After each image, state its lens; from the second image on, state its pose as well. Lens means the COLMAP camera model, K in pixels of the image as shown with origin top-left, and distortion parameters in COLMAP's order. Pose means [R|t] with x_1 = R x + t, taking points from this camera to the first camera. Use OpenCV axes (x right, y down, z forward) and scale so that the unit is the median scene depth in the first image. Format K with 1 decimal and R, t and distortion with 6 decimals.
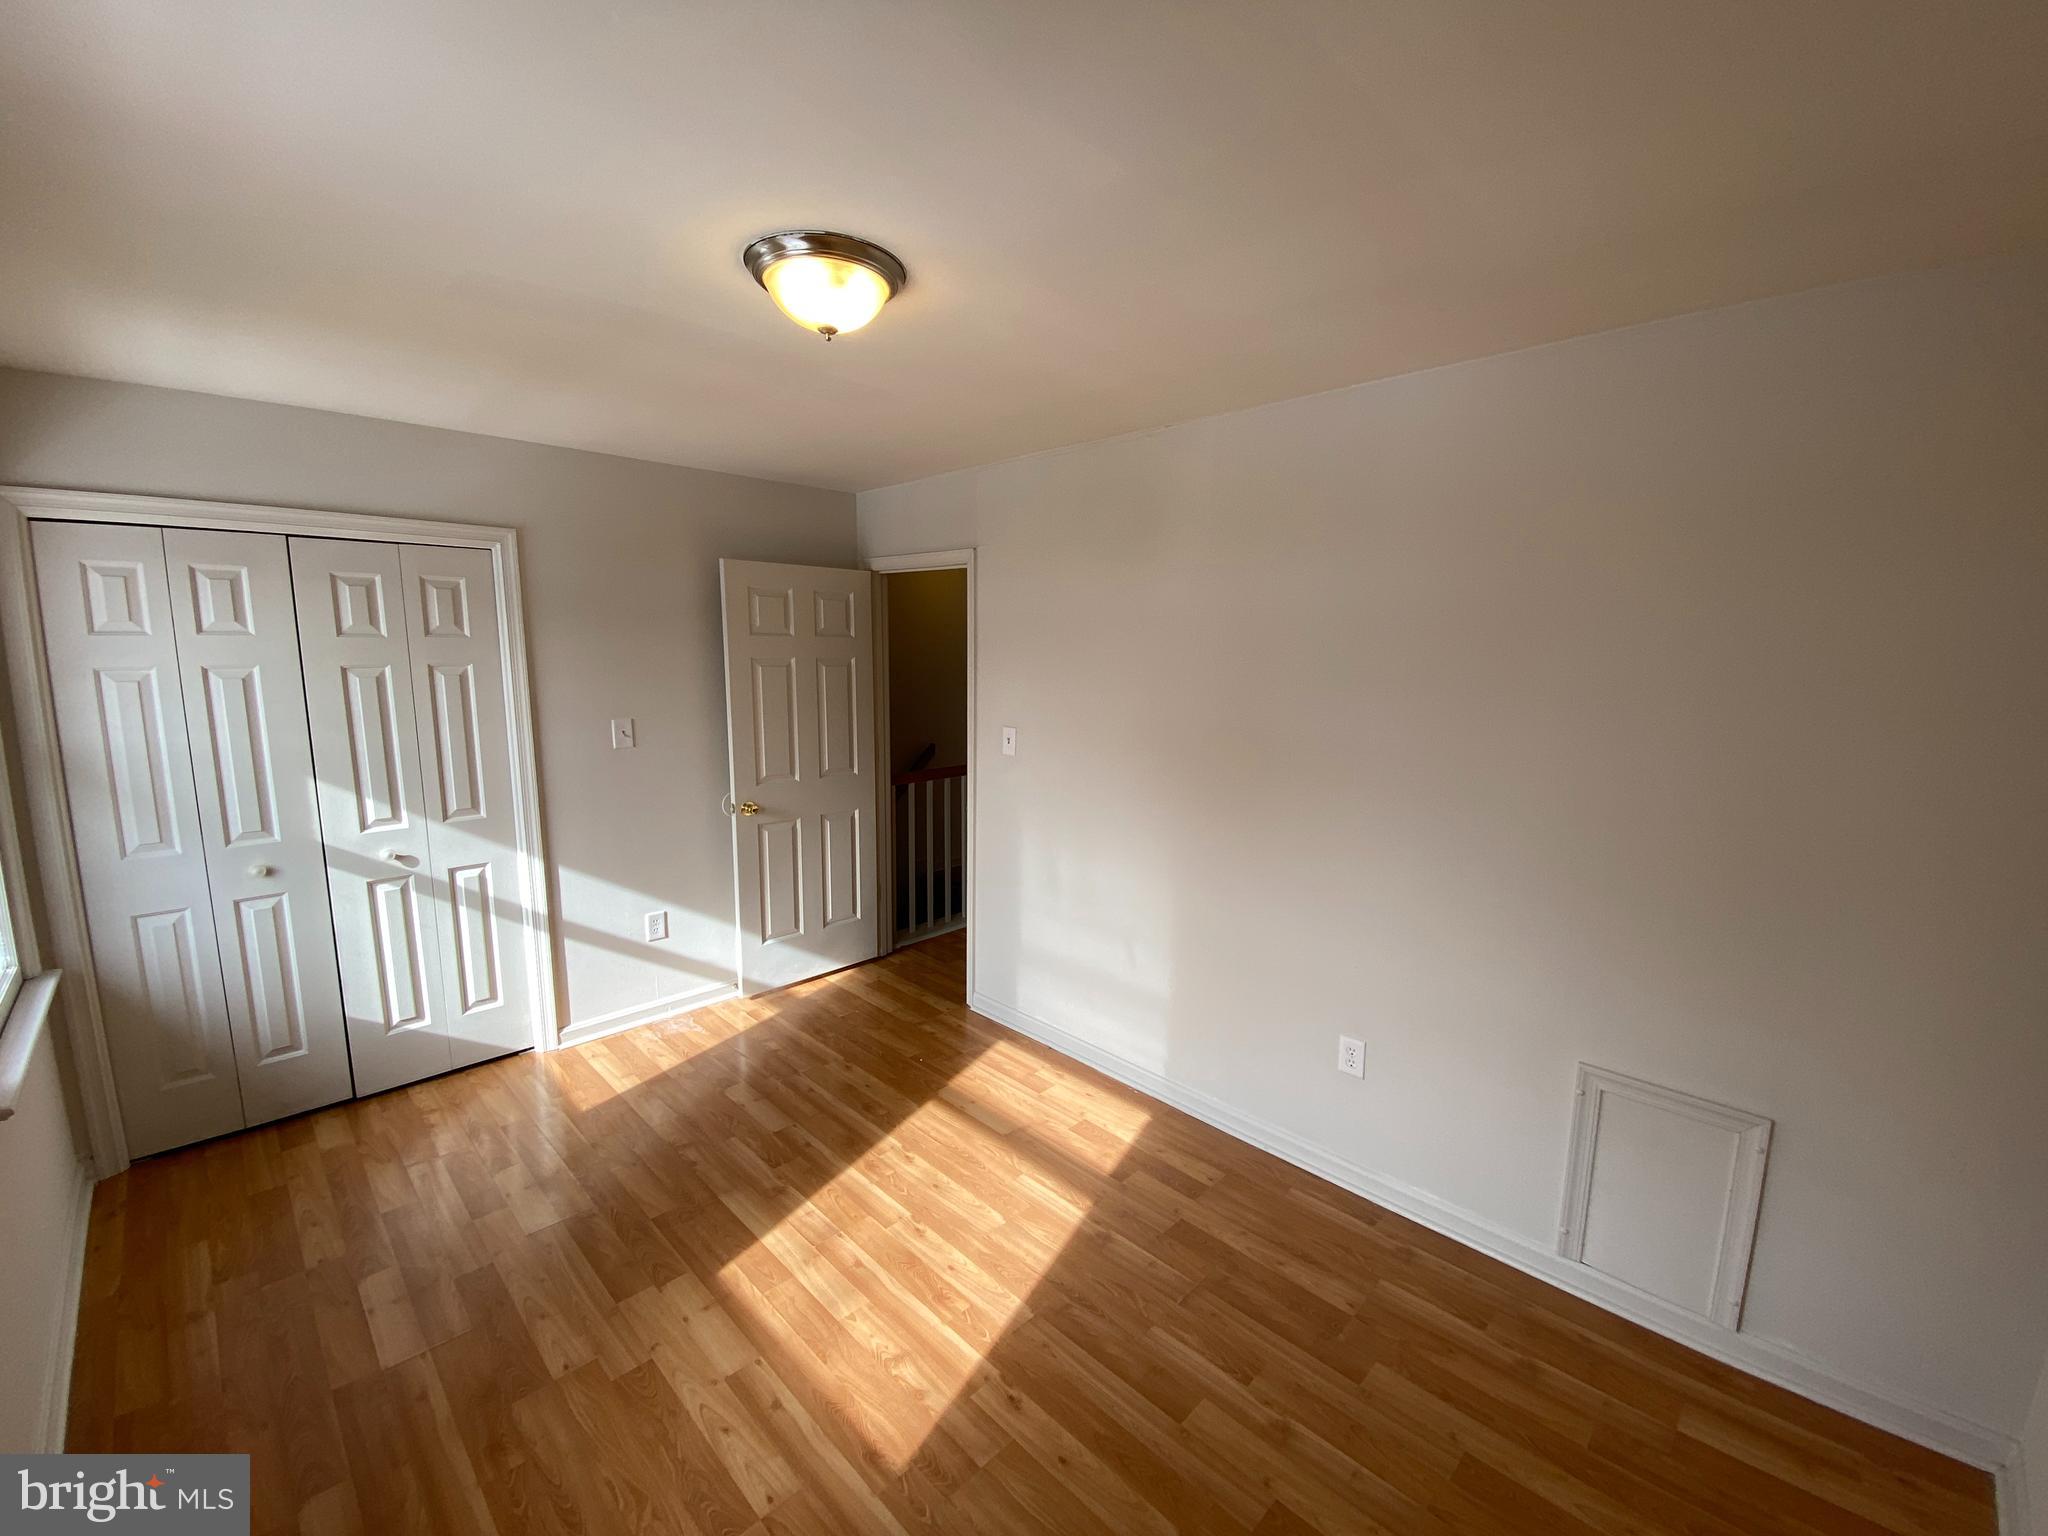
lens RADIAL K [[829.4, 0, 1025.1], [0, 829.4, 769.1], [0, 0, 1]] dist [0.011780, -0.016898]
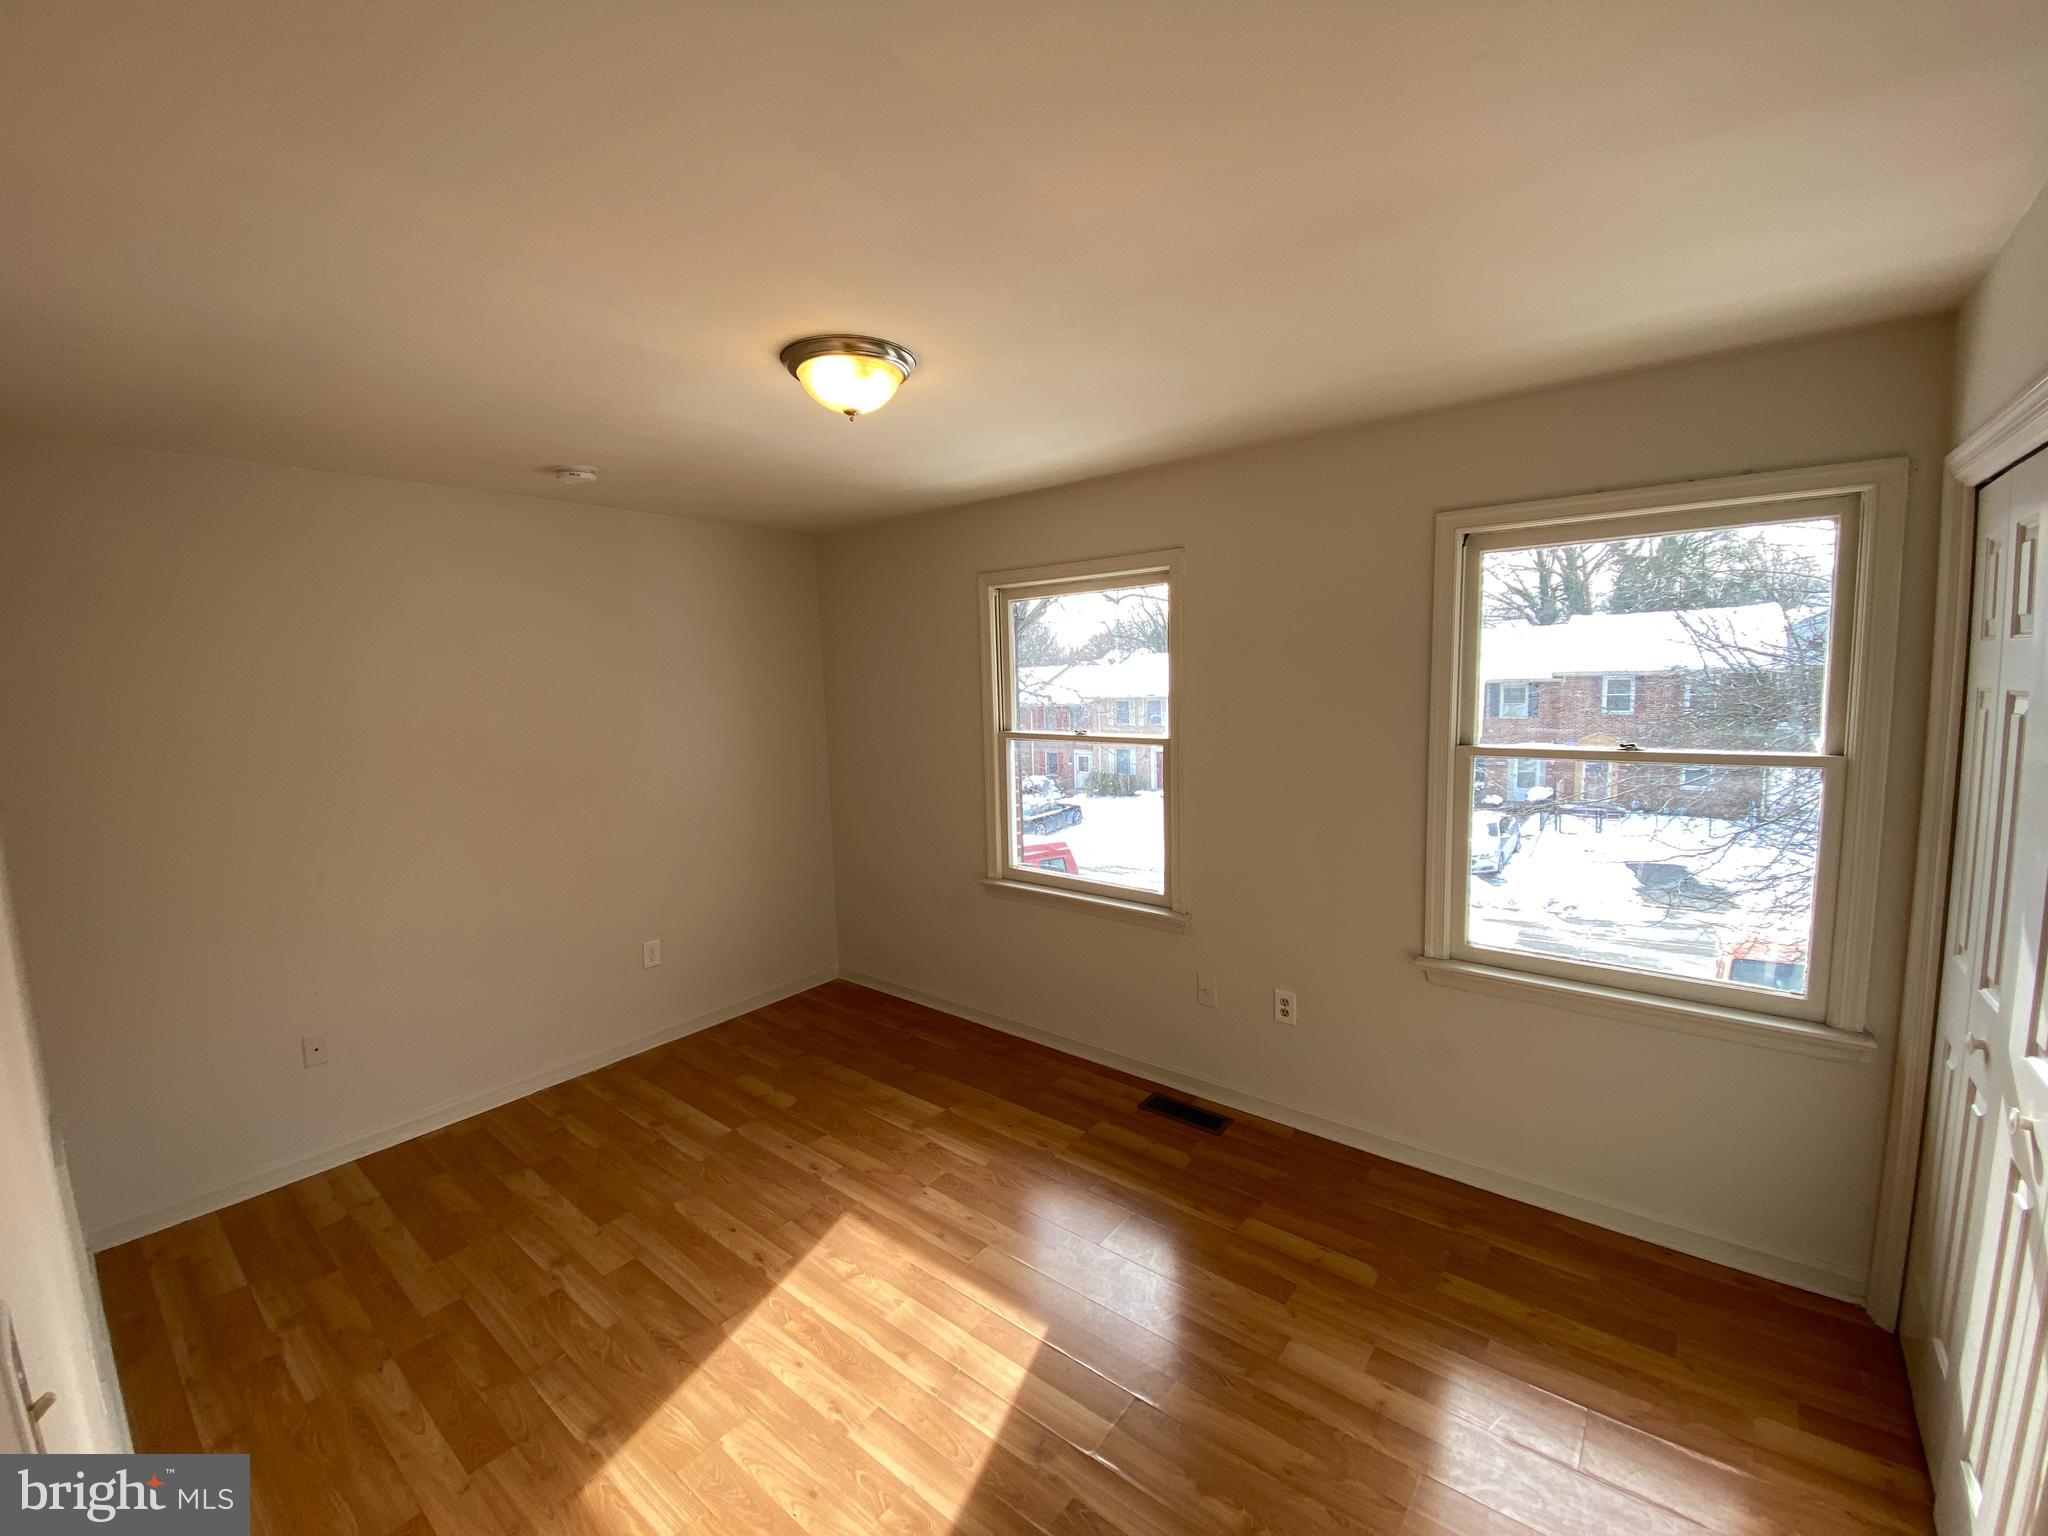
lens RADIAL K [[842.8, 0, 1024.0], [0, 842.8, 768.0], [0, 0, 1]] dist [-0.029549, 0.000032]
pose [[-0.994334, 0.026869, -0.102852, -0.268174], [-0.001253, 0.964499, 0.264083, -0.270757], [0.106297, 0.262715, -0.959000, 1.798194]]
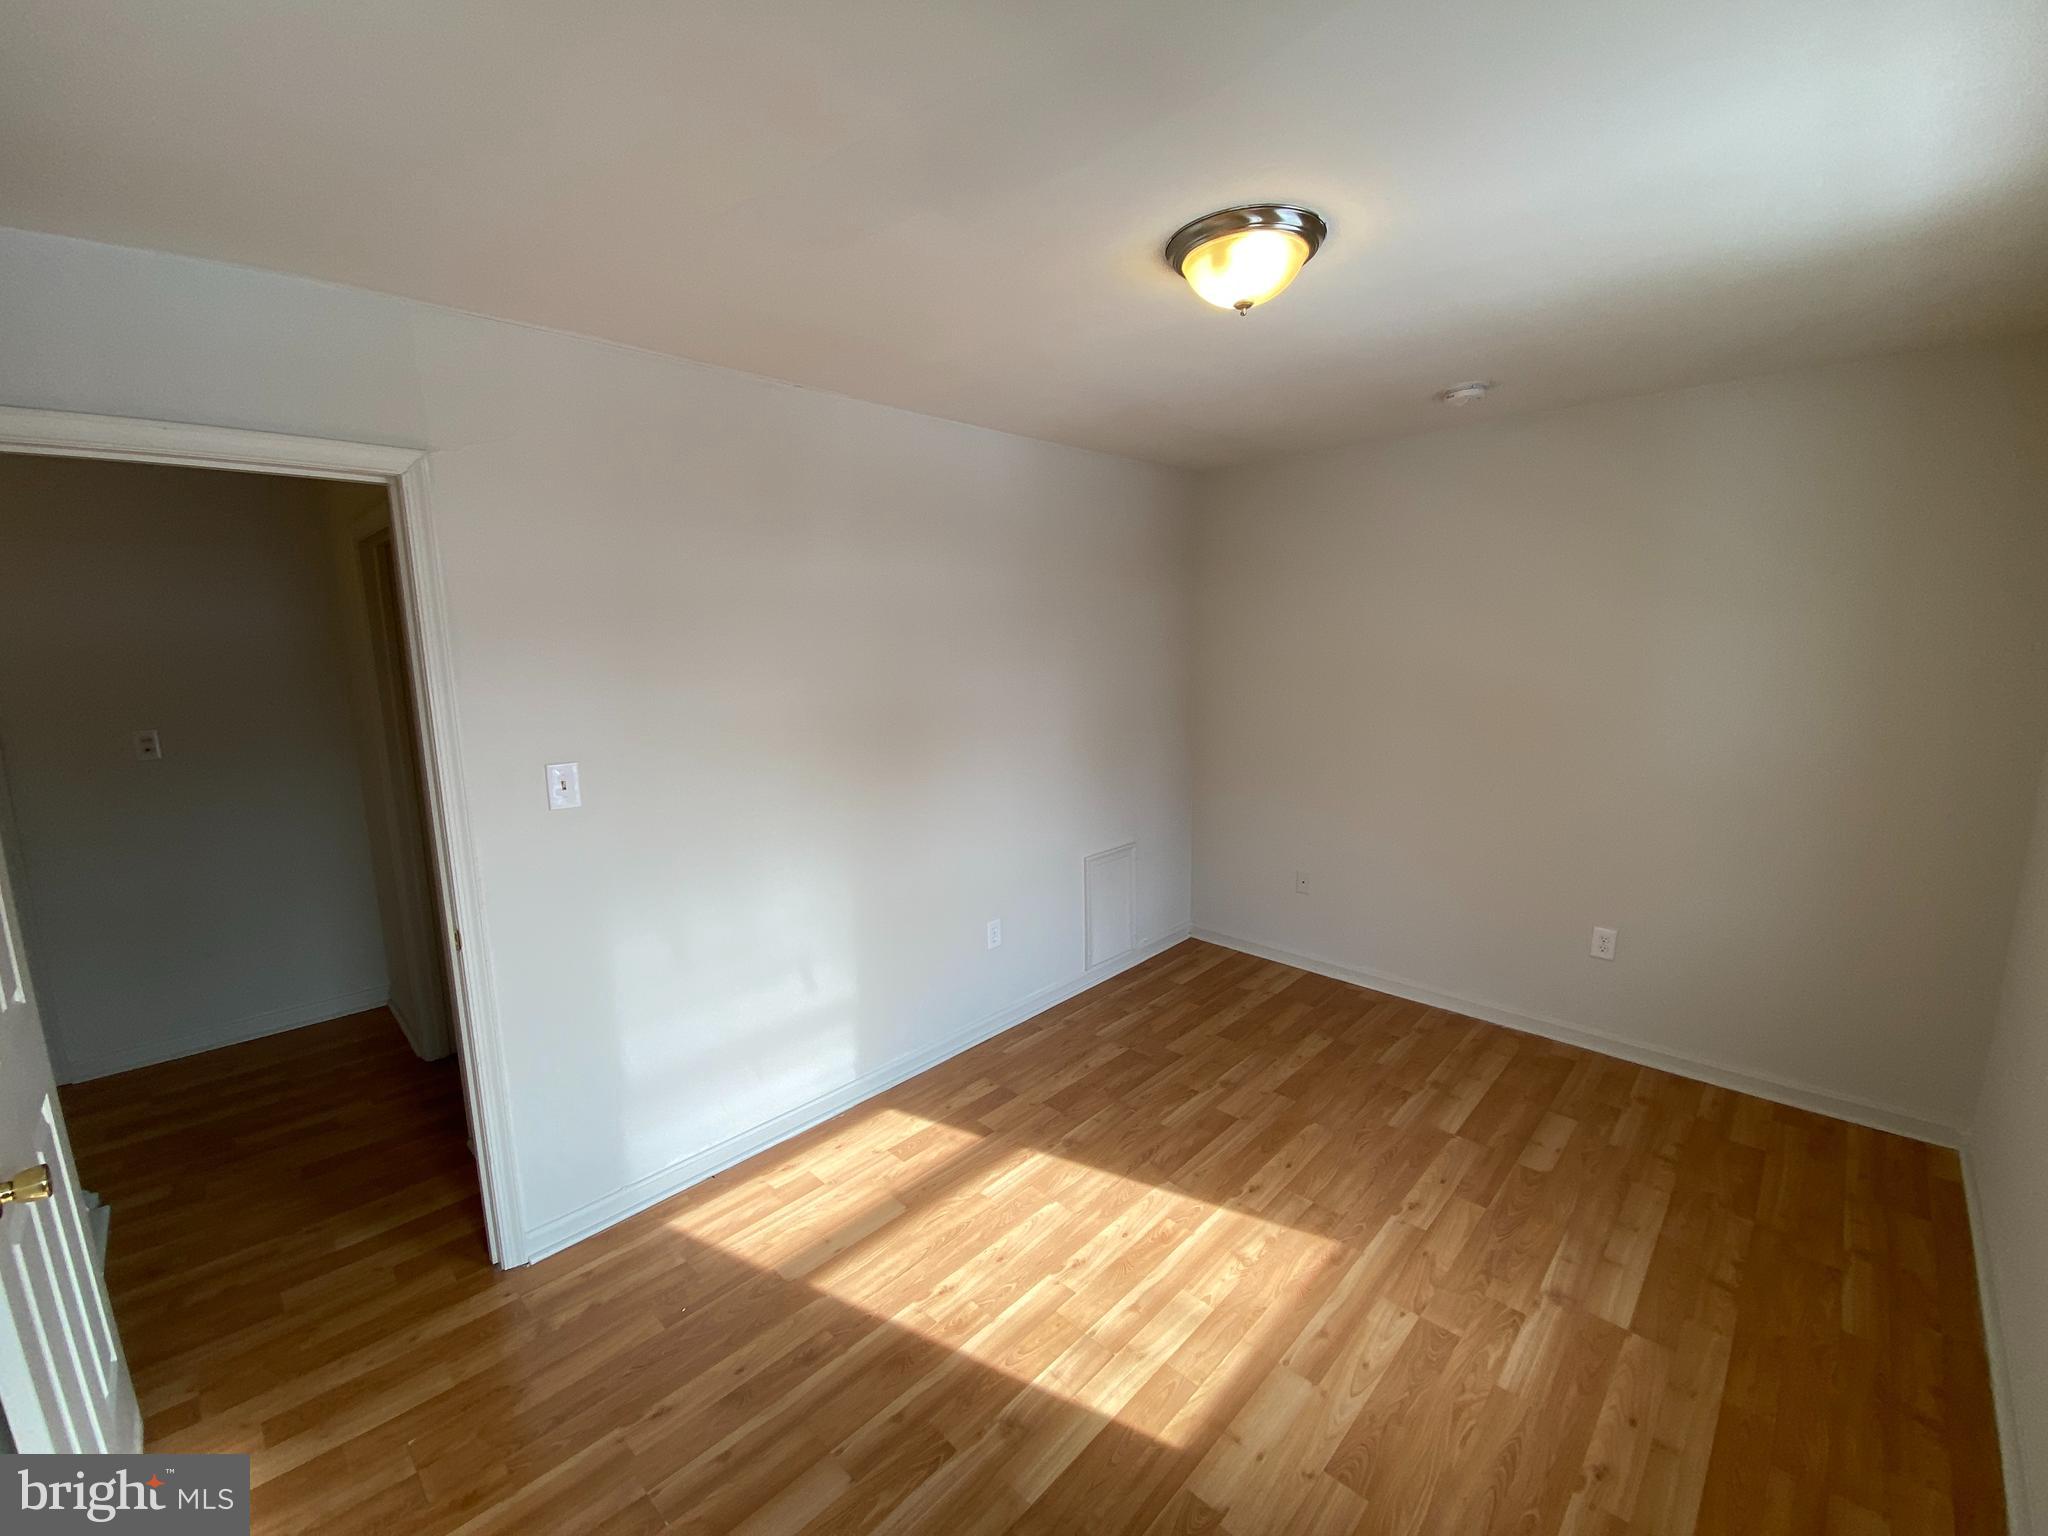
lens RADIAL K [[829.4, 0, 1025.1], [0, 829.4, 769.1], [0, 0, 1]] dist [0.011780, -0.016898]
pose [[-0.000854, -0.180087, 0.983650, -1.039068], [0.174540, 0.968525, 0.177470, -0.164502], [-0.984650, 0.171837, 0.030605, 1.040008]]
